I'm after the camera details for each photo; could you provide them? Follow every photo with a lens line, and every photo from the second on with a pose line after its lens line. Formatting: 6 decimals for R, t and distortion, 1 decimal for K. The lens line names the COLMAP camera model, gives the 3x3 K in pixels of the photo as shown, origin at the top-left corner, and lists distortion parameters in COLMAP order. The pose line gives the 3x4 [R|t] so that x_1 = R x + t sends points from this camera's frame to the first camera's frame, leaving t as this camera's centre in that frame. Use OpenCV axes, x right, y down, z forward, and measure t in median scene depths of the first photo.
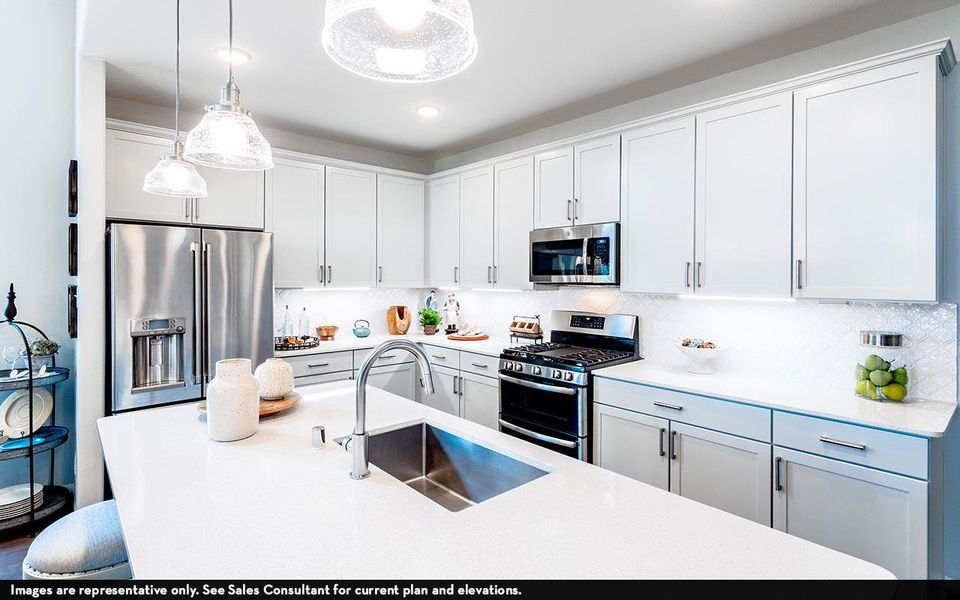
lens RADIAL K [[472.3, 0, 482.7], [0, 472.3, 279.0], [0, 0, 1]] dist [-0.000641, -0.000466]
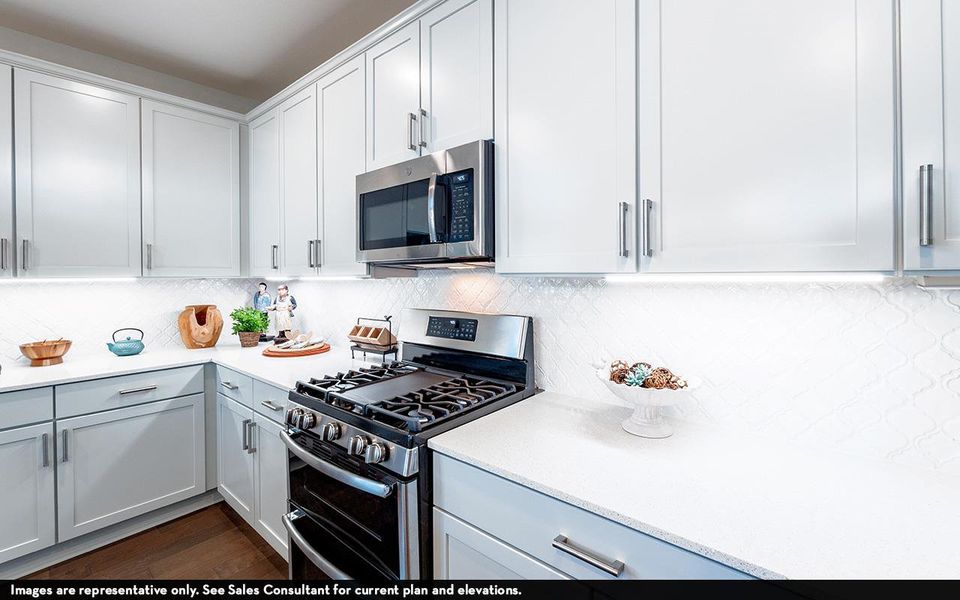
lens RADIAL K [[410.2, 0, 482.7], [0, 410.2, 278.3], [0, 0, 1]] dist [0.000227, -0.000008]
pose [[0.989438, -0.012366, 0.144425, 0.187825], [0.011428, 0.999908, 0.007324, 0.025756], [-0.144502, -0.005596, 0.989489, 0.489637]]
